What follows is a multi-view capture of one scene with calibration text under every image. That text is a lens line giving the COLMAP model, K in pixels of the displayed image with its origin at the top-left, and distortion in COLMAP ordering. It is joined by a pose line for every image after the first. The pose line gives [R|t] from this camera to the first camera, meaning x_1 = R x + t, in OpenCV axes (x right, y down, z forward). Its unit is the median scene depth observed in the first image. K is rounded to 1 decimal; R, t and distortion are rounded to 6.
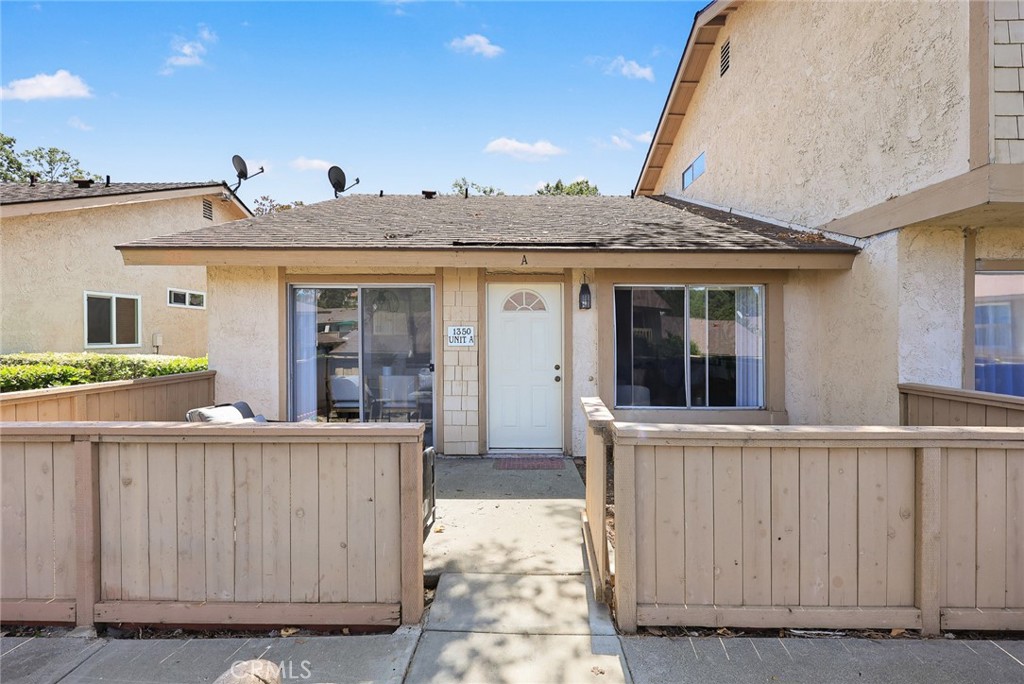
lens RADIAL K [[413.0, 0, 512.0], [0, 413.0, 342.0], [0, 0, 1]] dist [0.000247, -0.000042]
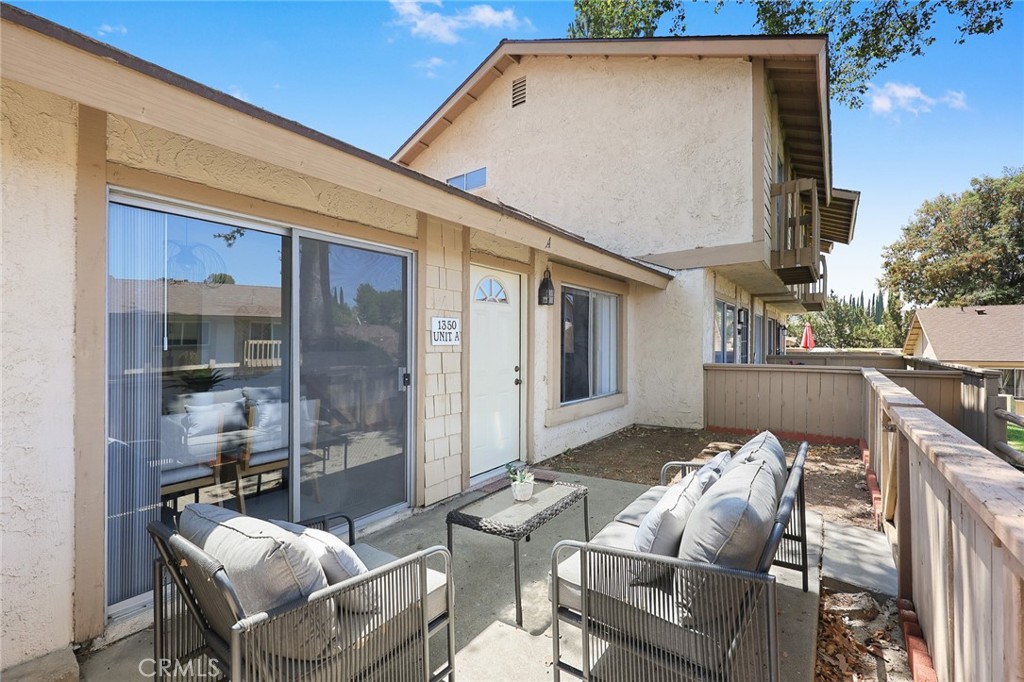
lens RADIAL K [[424.5, 0, 512.0], [0, 424.5, 341.0], [0, 0, 1]] dist [0.011444, -0.000021]
pose [[0.598011, -0.002222, 0.801485, -0.641168], [0.016985, 0.999807, -0.009901, 0.011085], [-0.801308, 0.019534, 0.597933, 0.473646]]
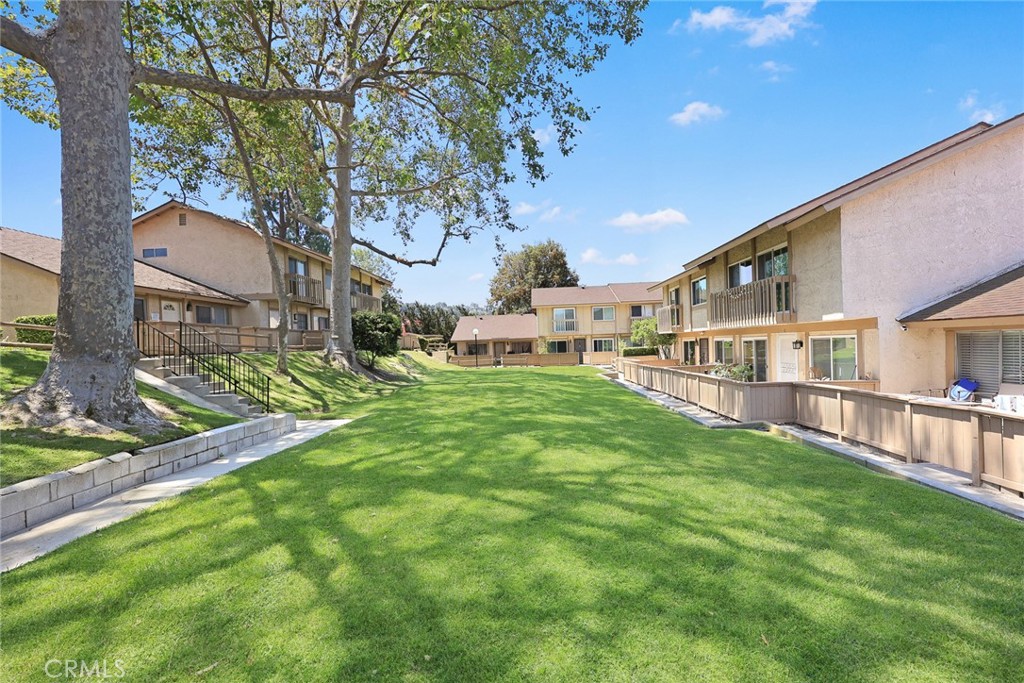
lens RADIAL K [[424.5, 0, 512.0], [0, 424.5, 341.5], [0, 0, 1]] dist [0.011444, -0.000021]
pose [[0.031568, 0.006506, 0.999480, -3.075341], [0.059333, 0.998203, -0.008371, 0.334832], [-0.997739, 0.059567, 0.031125, -1.619469]]
